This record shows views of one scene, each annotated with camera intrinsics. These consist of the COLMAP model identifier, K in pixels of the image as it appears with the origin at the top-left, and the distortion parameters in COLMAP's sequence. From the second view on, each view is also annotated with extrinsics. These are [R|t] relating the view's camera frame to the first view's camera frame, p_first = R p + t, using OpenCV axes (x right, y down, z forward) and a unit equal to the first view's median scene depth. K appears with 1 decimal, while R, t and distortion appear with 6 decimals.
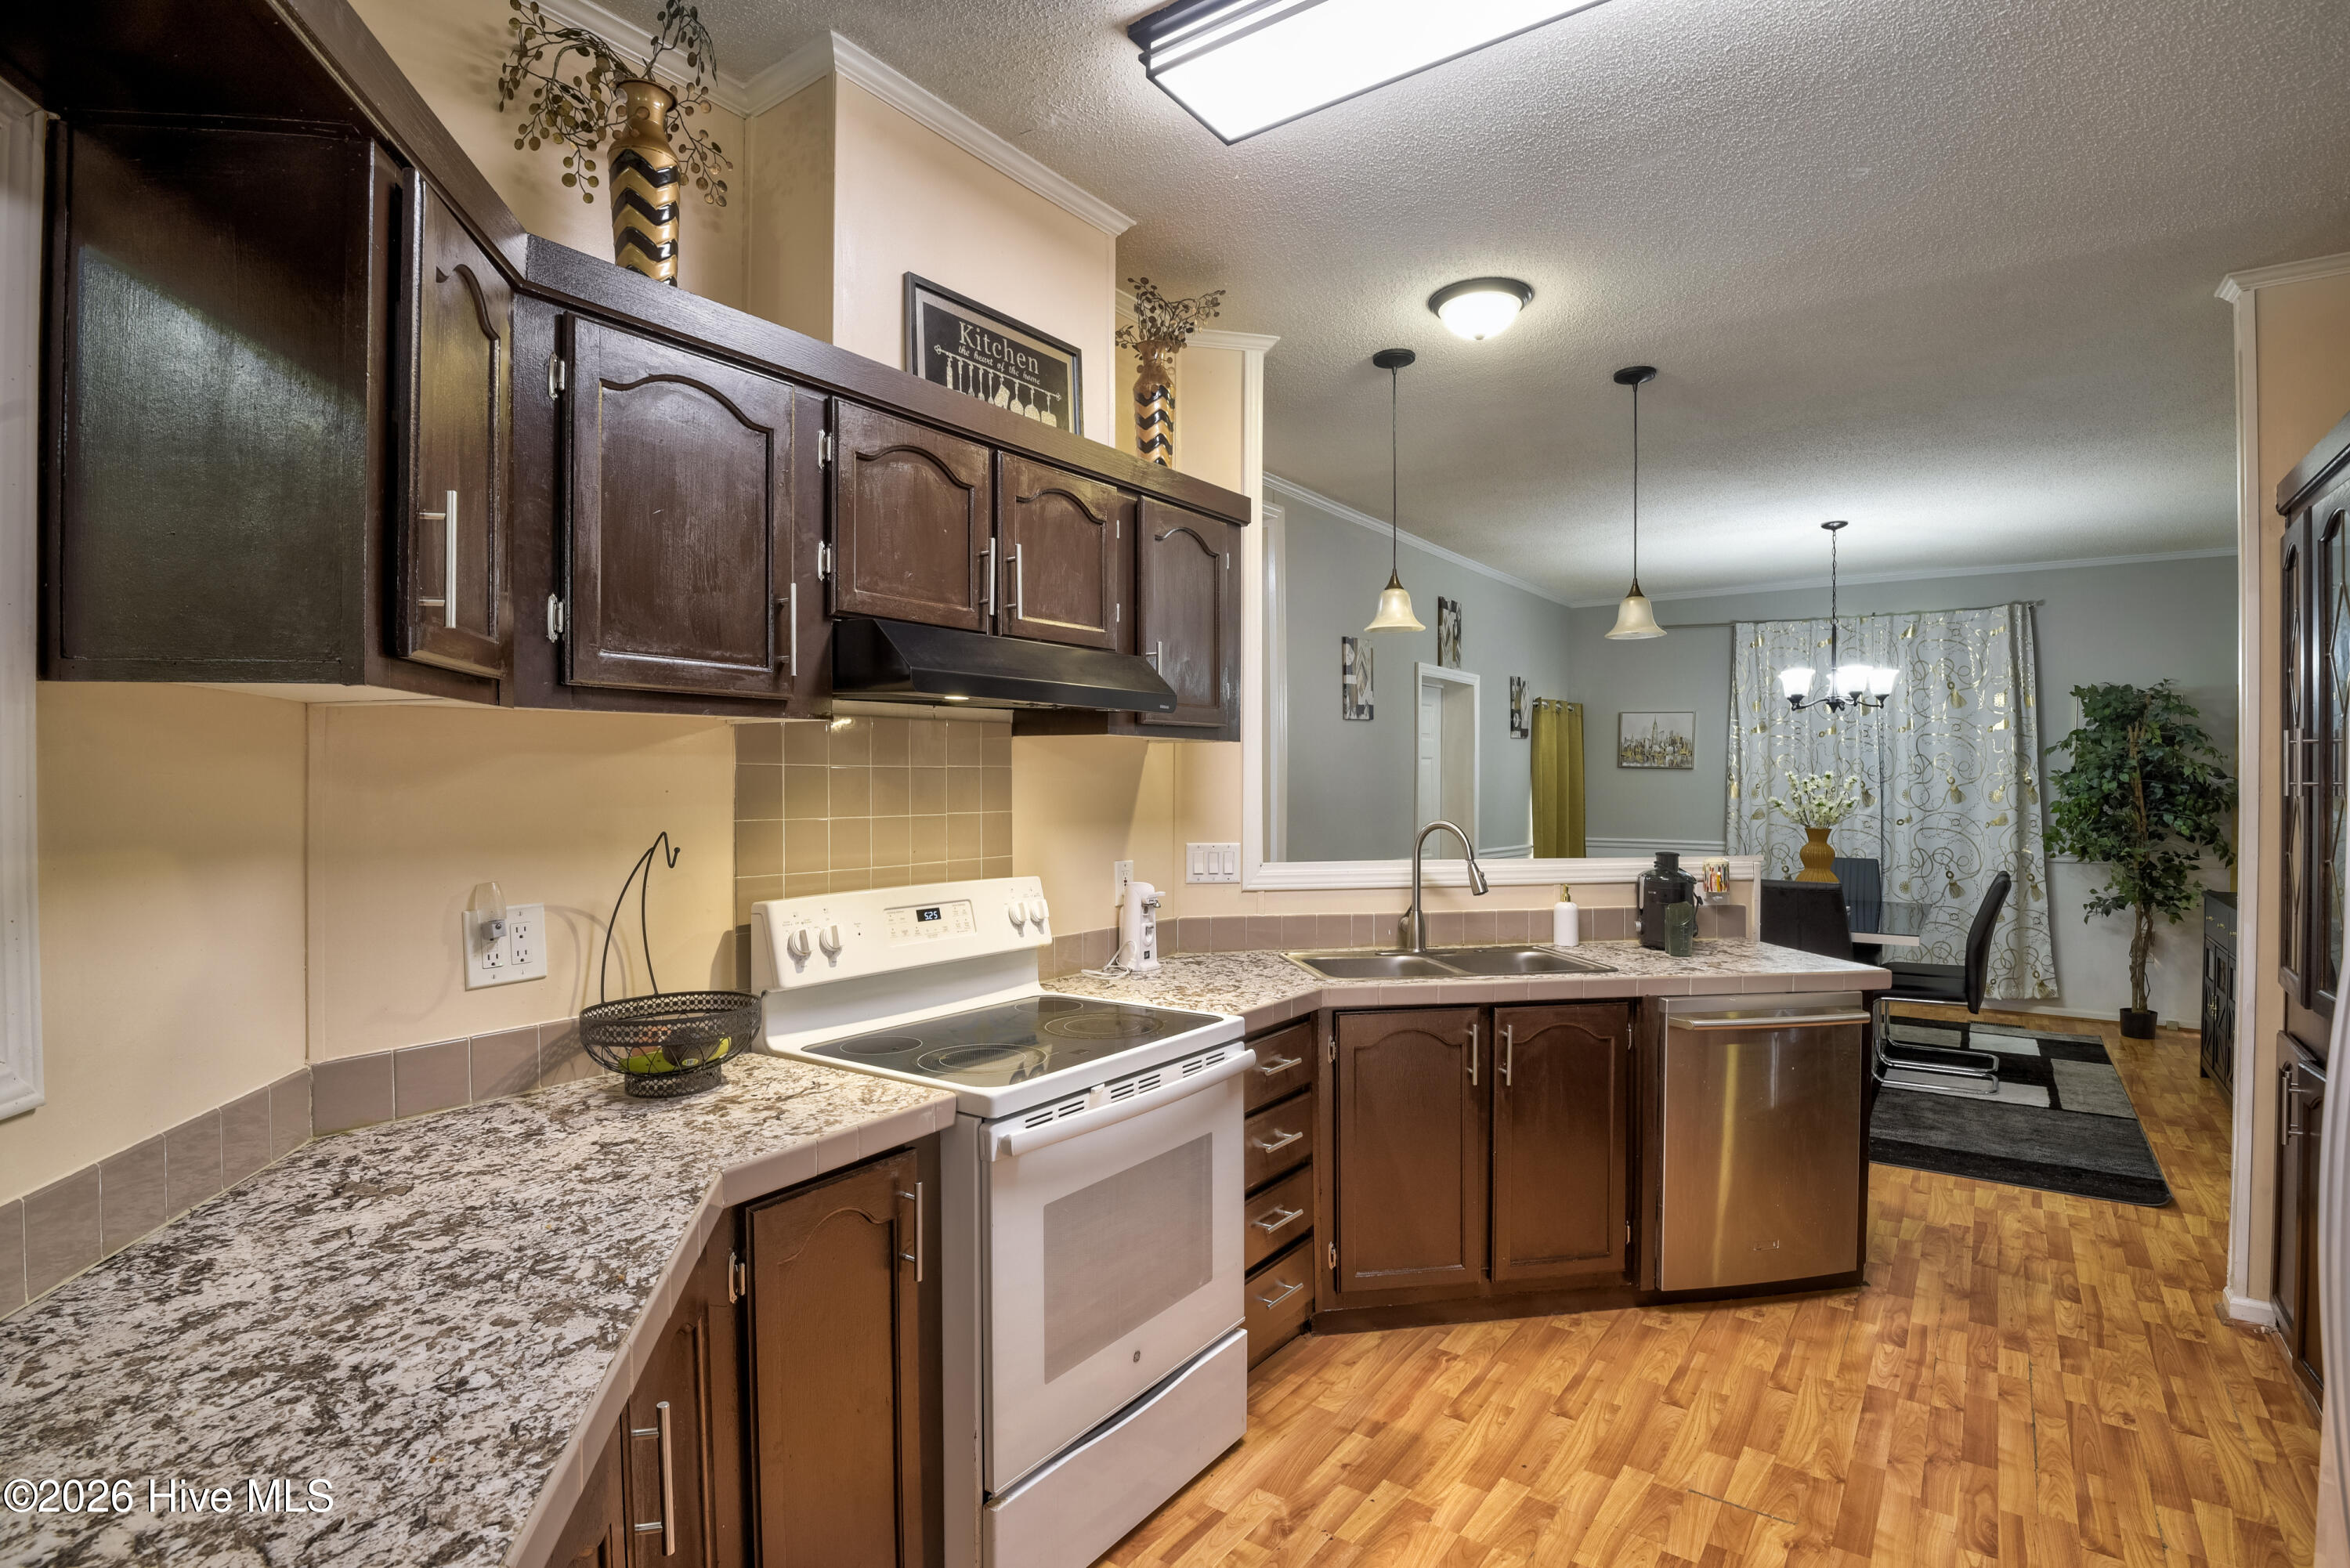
lens RADIAL K [[1149.9, 0, 1184.2], [0, 1149.9, 786.6], [0, 0, 1]] dist [-0.019721, -0.005100]
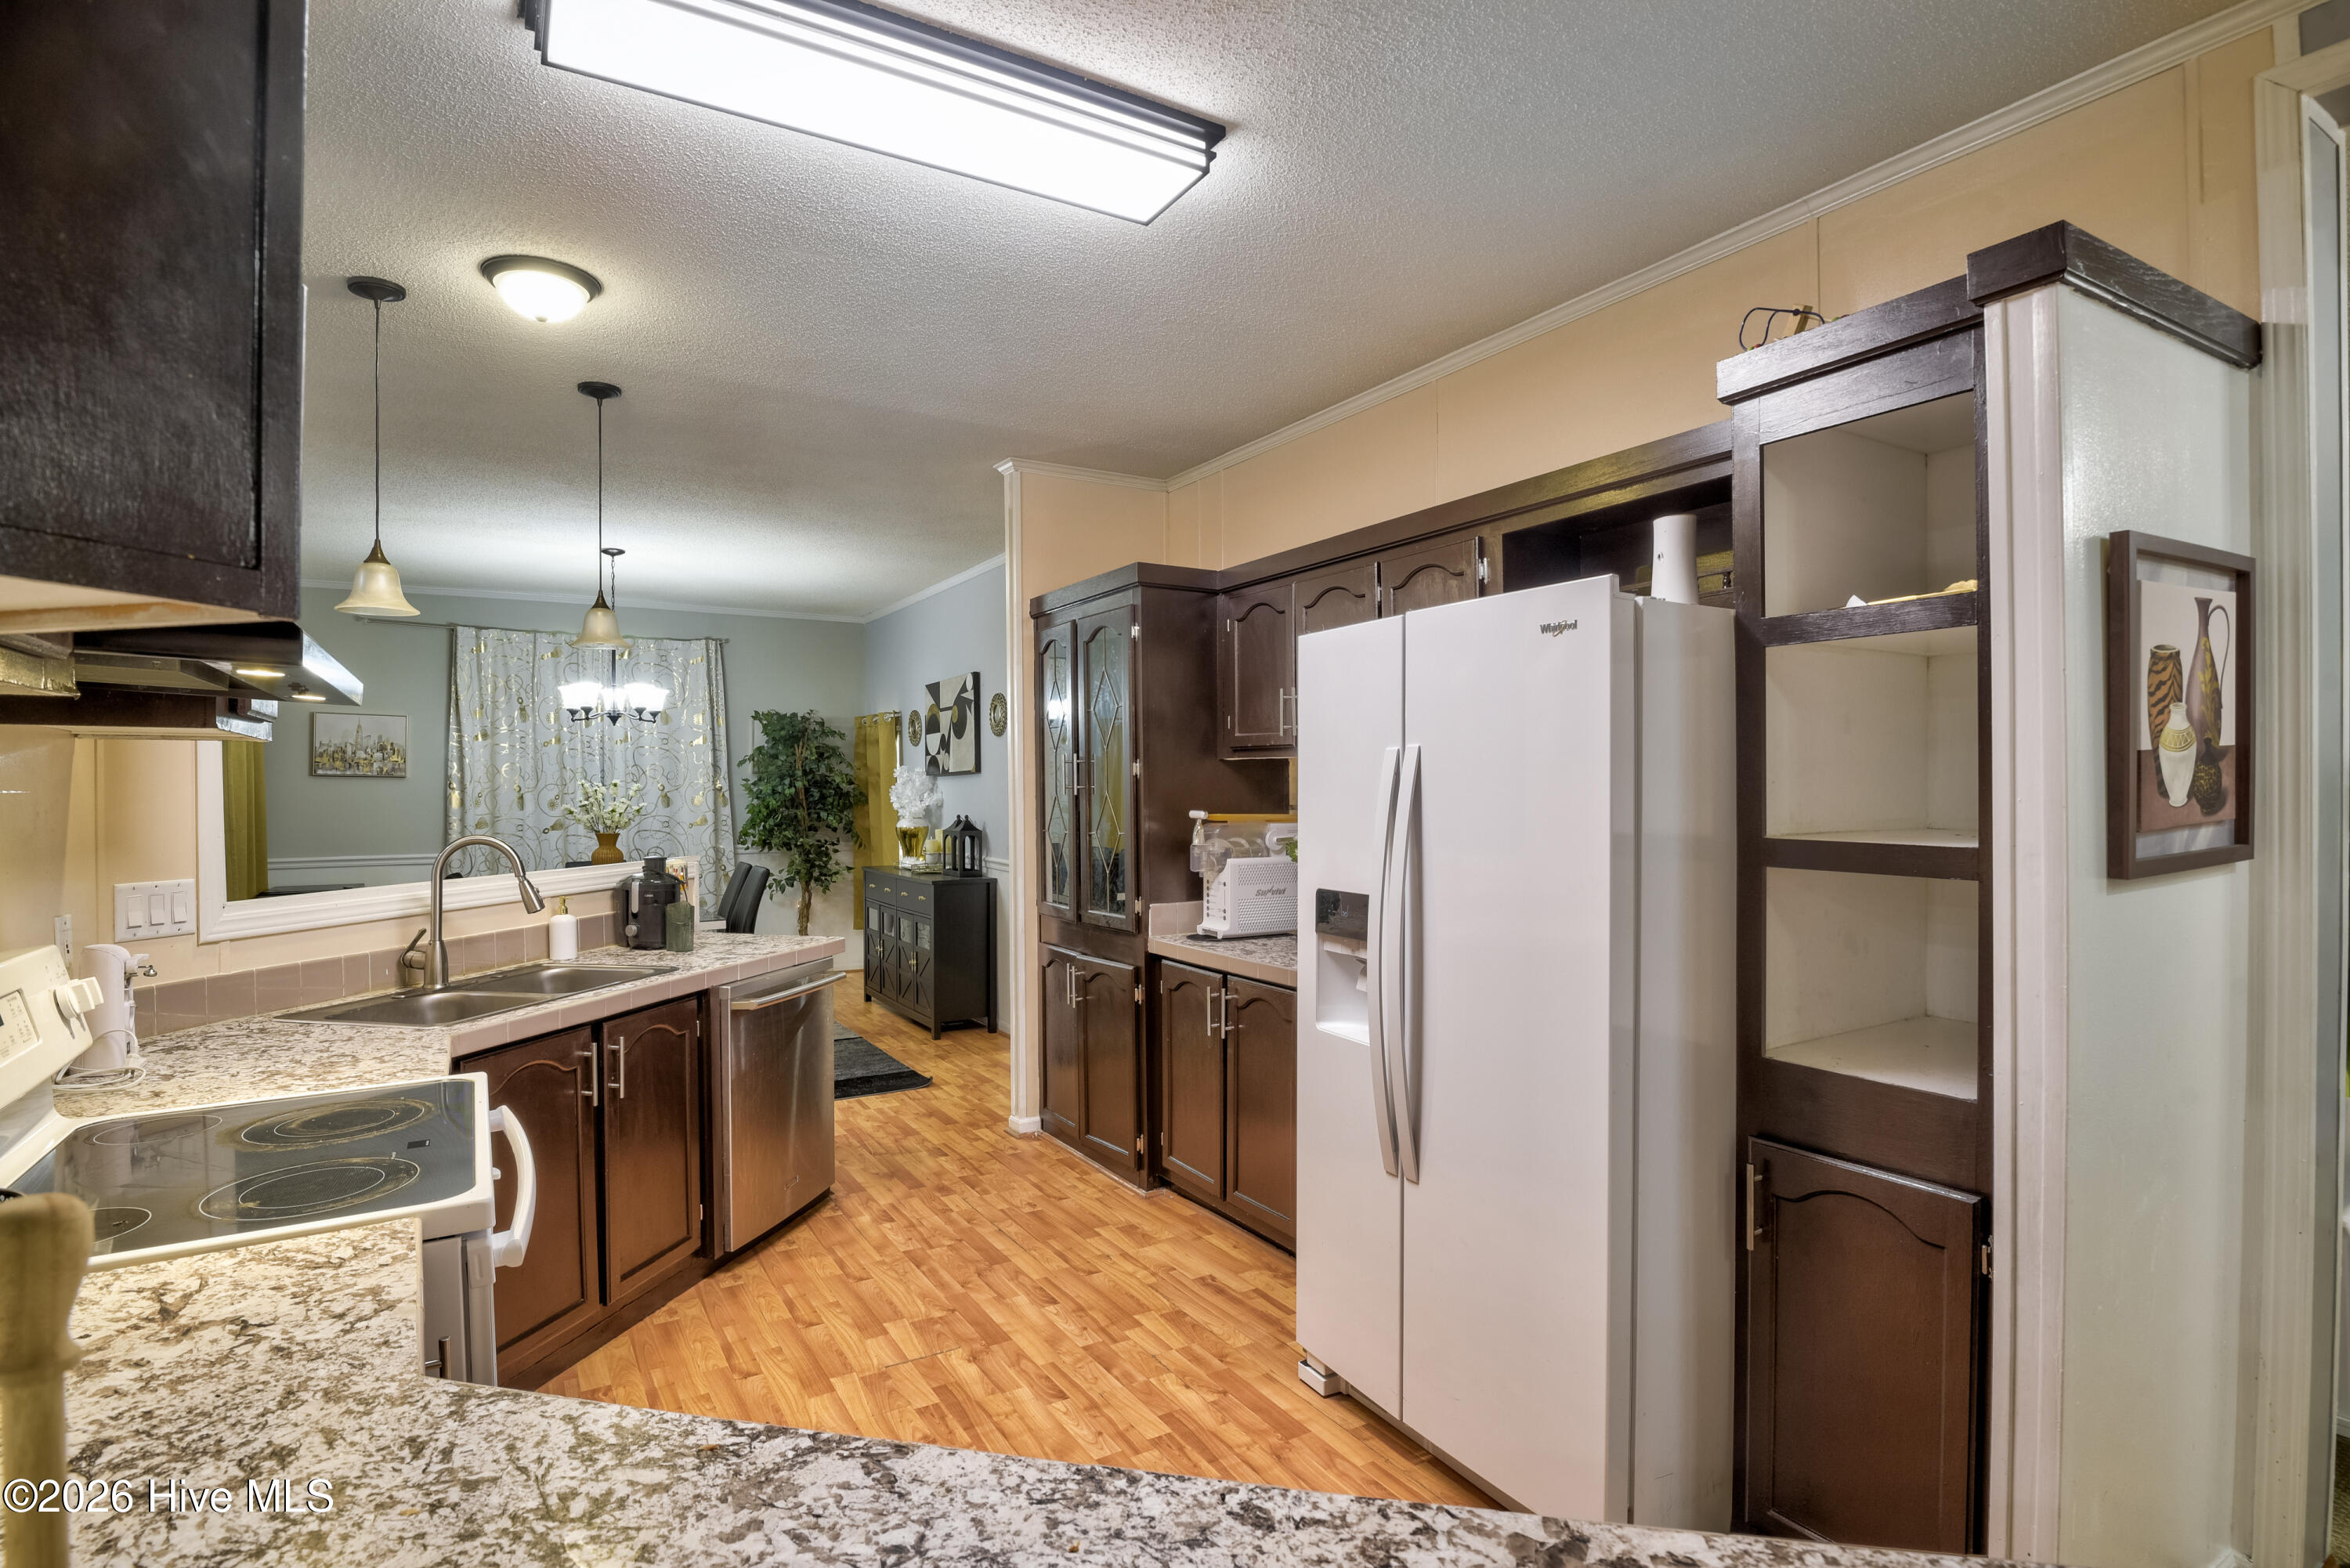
lens RADIAL K [[1149.9, 0, 1184.2], [0, 1149.9, 786.6], [0, 0, 1]] dist [-0.019721, -0.005100]
pose [[0.392936, -0.005422, 0.919550, -0.394172], [0.011954, 0.999928, 0.000788, -0.002577], [-0.919488, 0.010683, 0.392973, 0.150060]]
